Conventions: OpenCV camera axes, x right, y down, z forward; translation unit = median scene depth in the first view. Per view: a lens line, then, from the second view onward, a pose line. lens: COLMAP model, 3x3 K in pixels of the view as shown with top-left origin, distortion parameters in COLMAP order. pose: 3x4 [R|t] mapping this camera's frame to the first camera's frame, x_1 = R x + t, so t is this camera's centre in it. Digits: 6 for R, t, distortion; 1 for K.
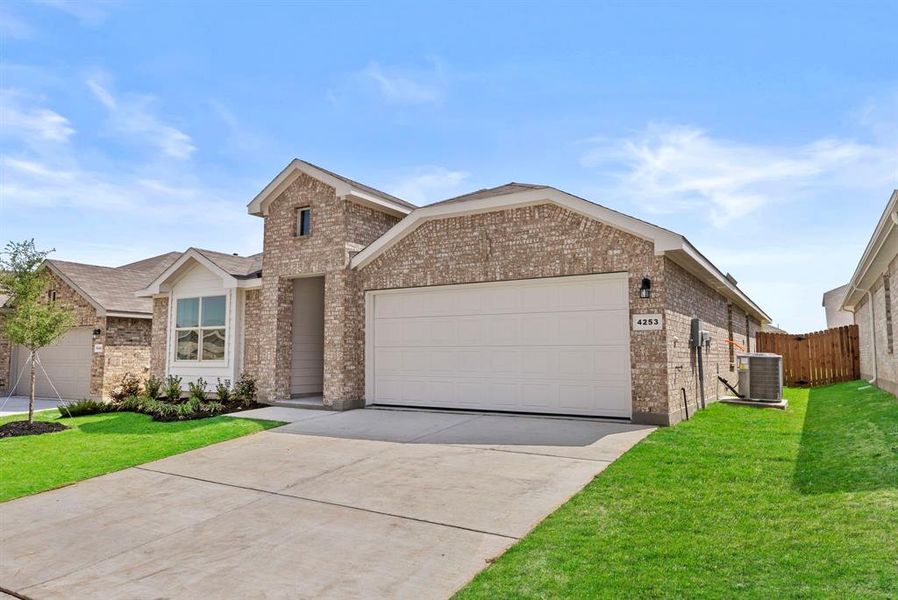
lens RADIAL K [[580.8, 0, 449.0], [0, 580.8, 300.0], [0, 0, 1]] dist [0.003846, 0.000641]
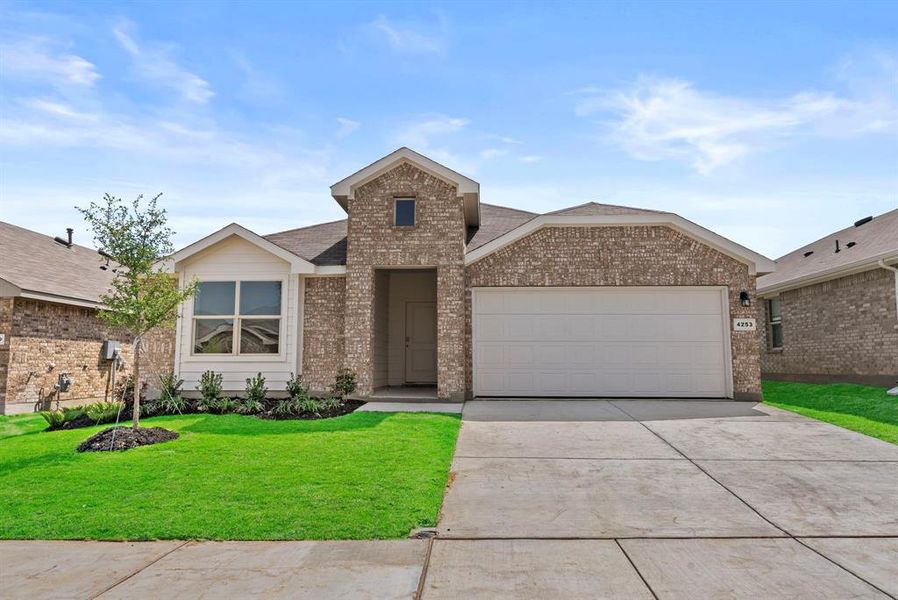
lens RADIAL K [[580.8, 0, 449.0], [0, 580.8, 300.0], [0, 0, 1]] dist [0.003846, 0.000641]
pose [[0.882222, 0.054118, 0.467713, -0.676995], [-0.047570, 0.998534, -0.025809, 0.037317], [-0.468424, 0.000520, 0.883504, 0.107048]]
